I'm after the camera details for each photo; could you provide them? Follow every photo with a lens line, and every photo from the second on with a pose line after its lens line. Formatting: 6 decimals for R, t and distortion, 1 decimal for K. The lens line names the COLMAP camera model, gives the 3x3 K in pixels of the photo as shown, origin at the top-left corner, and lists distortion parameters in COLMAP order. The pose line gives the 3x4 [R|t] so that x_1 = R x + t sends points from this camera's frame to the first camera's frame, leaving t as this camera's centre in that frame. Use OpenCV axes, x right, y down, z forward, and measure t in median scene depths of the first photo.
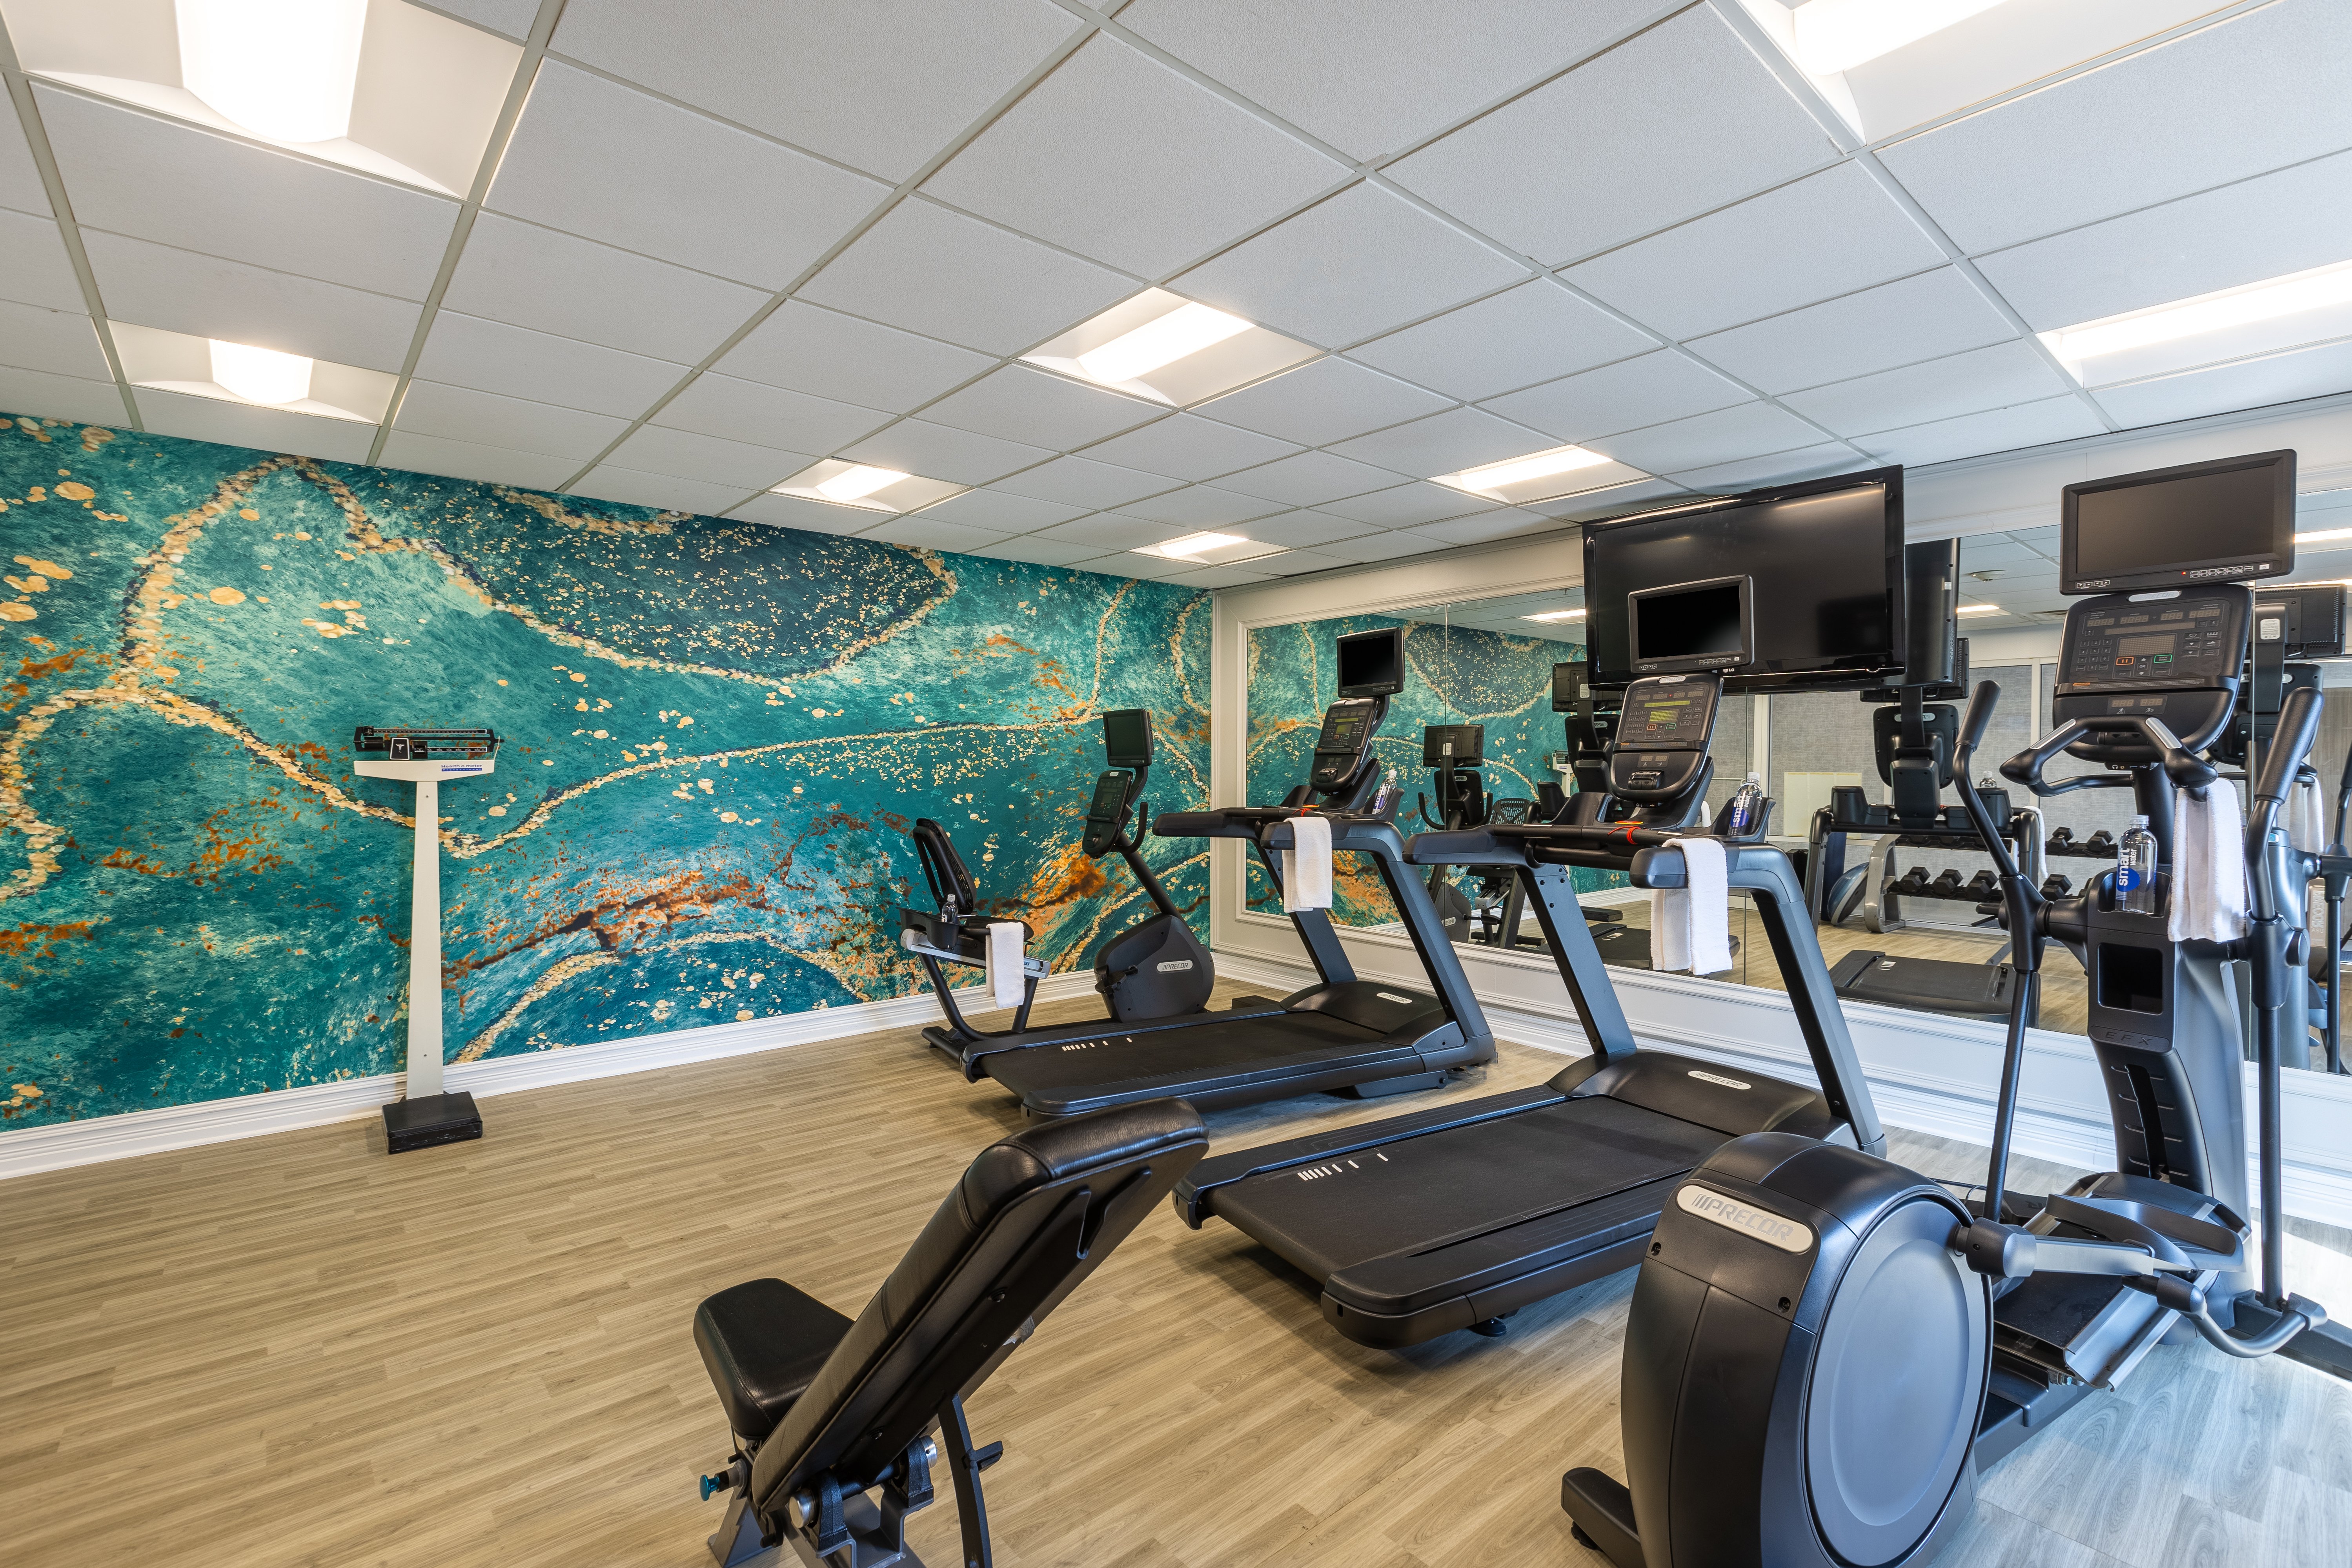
lens RADIAL K [[1088.6, 0, 1156.3], [0, 1088.6, 772.6], [0, 0, 1]] dist [0.004185, 0.000445]
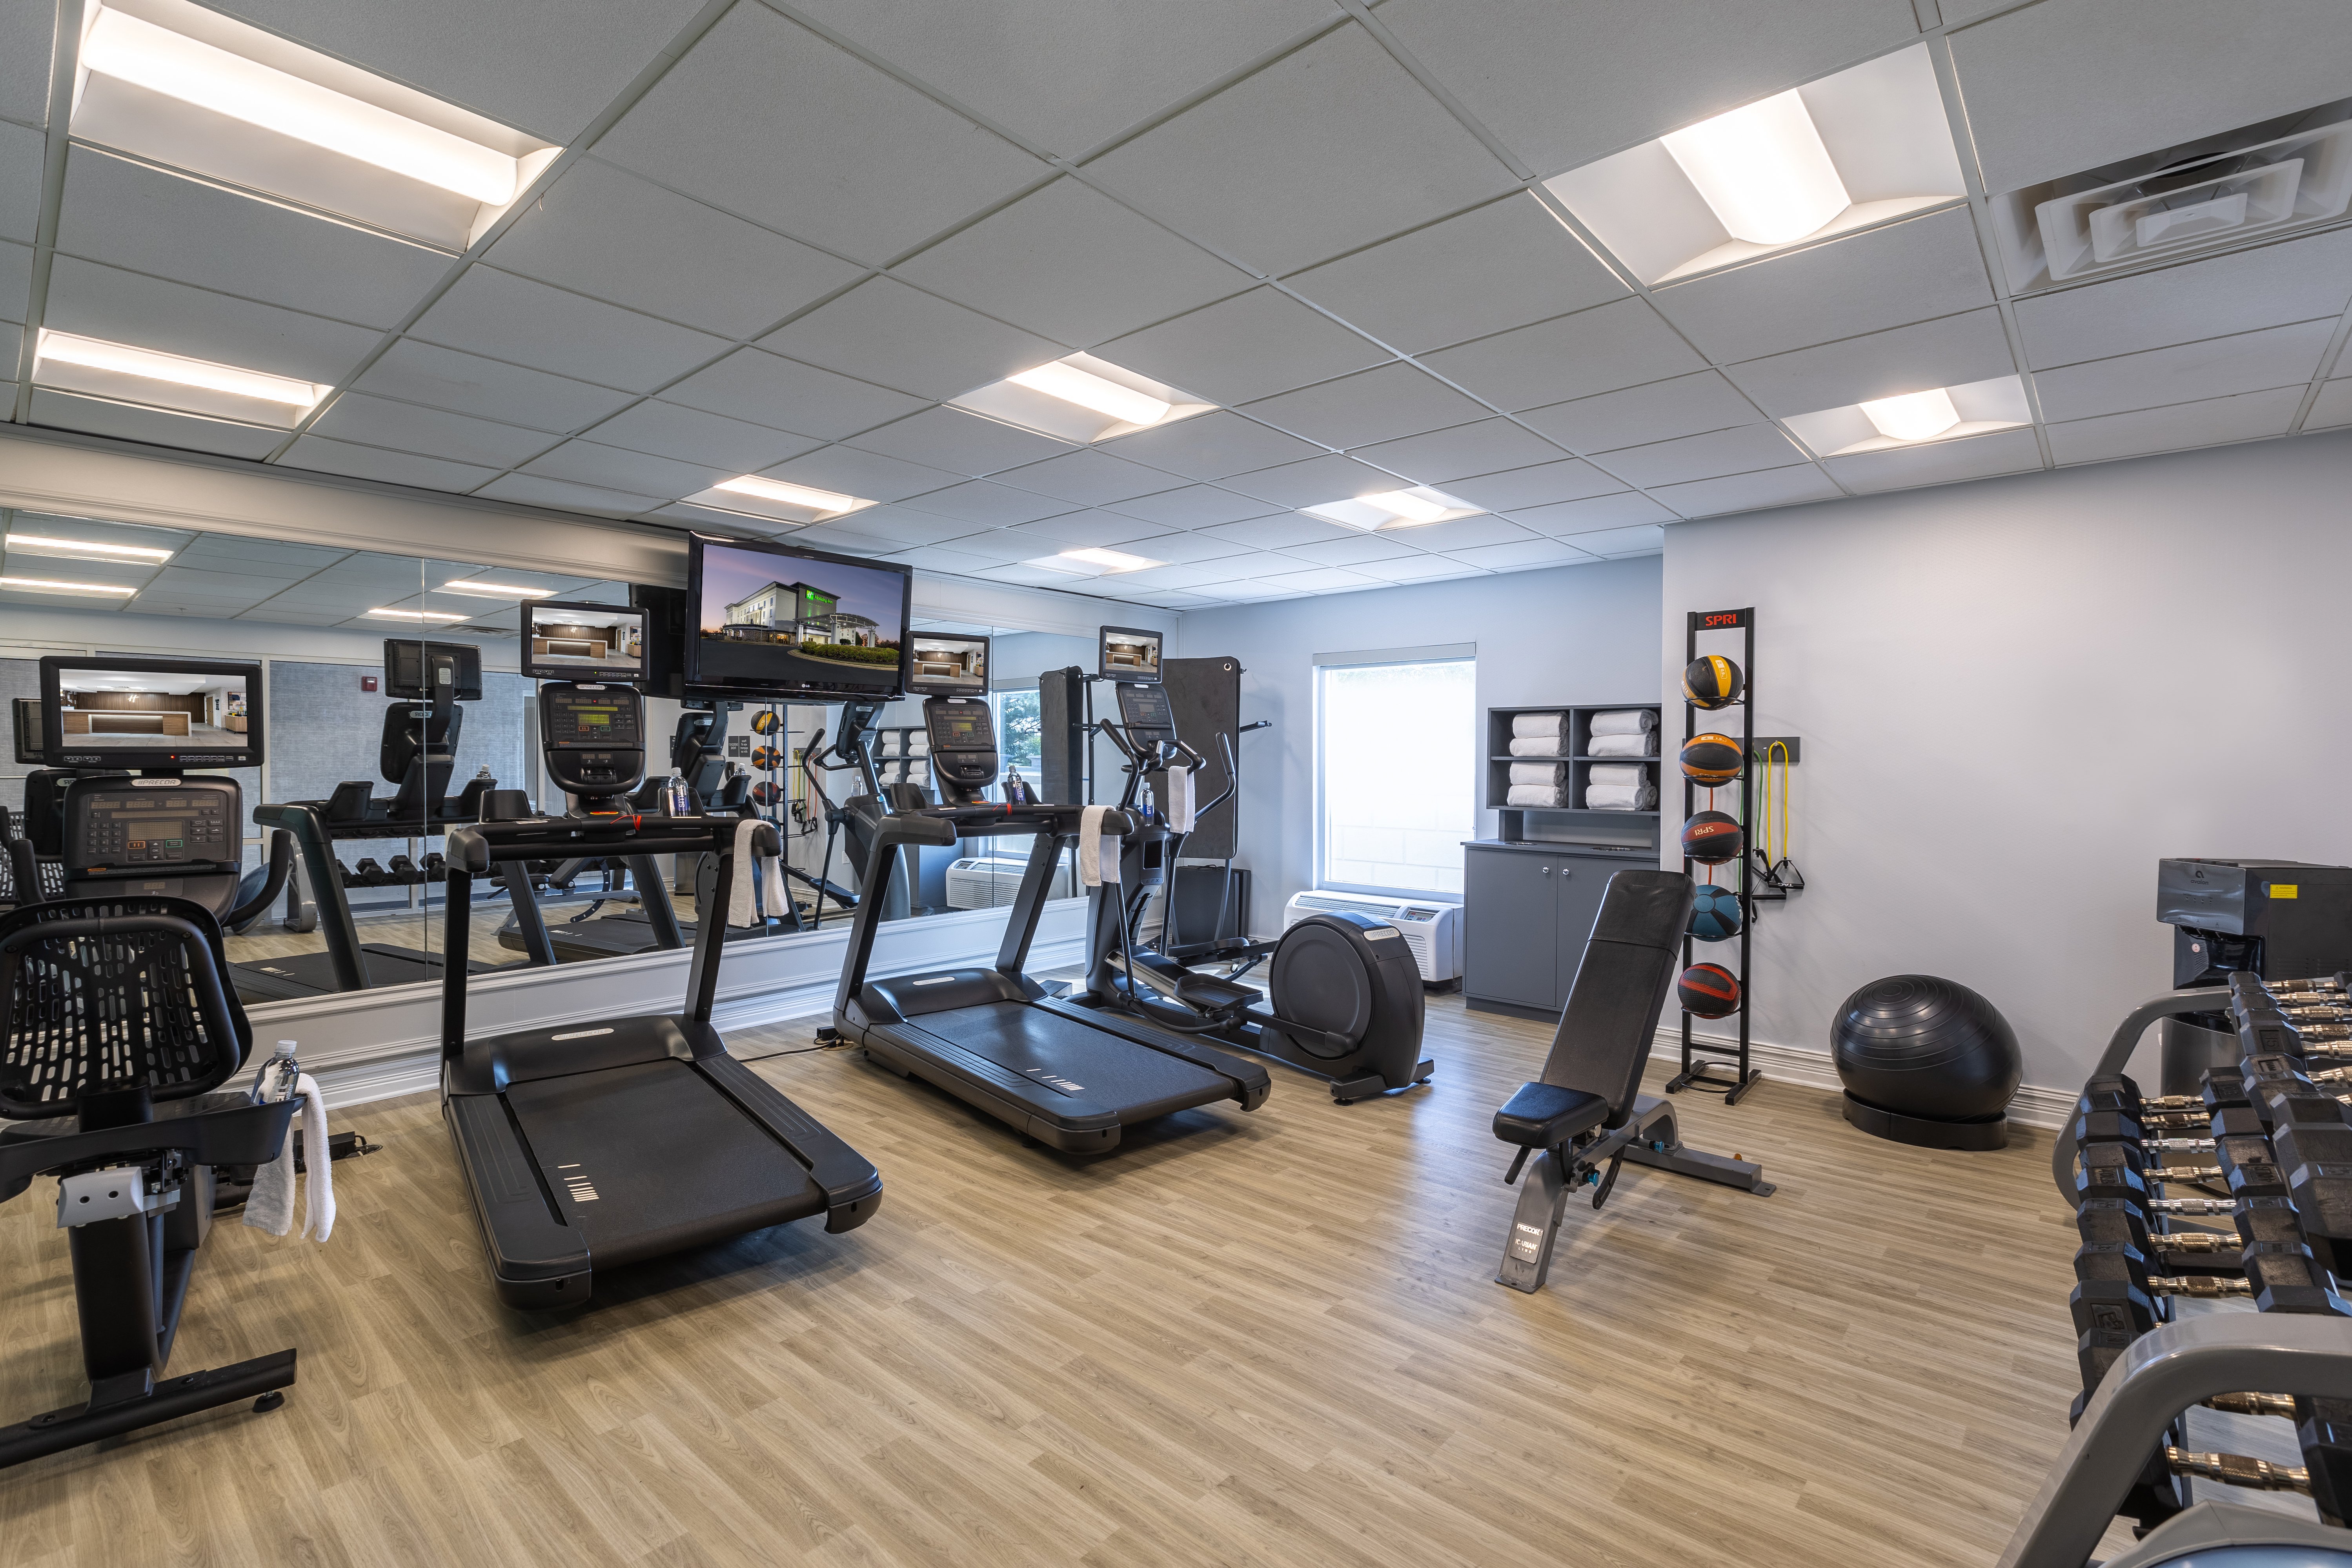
lens RADIAL K [[1088.6, 0, 1199.9], [0, 1088.6, 774.2], [0, 0, 1]] dist [0.004185, 0.000445]
pose [[-0.174217, -0.016162, 0.984575, -1.183508], [0.004011, 0.999845, 0.017122, -0.015132], [-0.984699, 0.006932, -0.174125, 1.131640]]
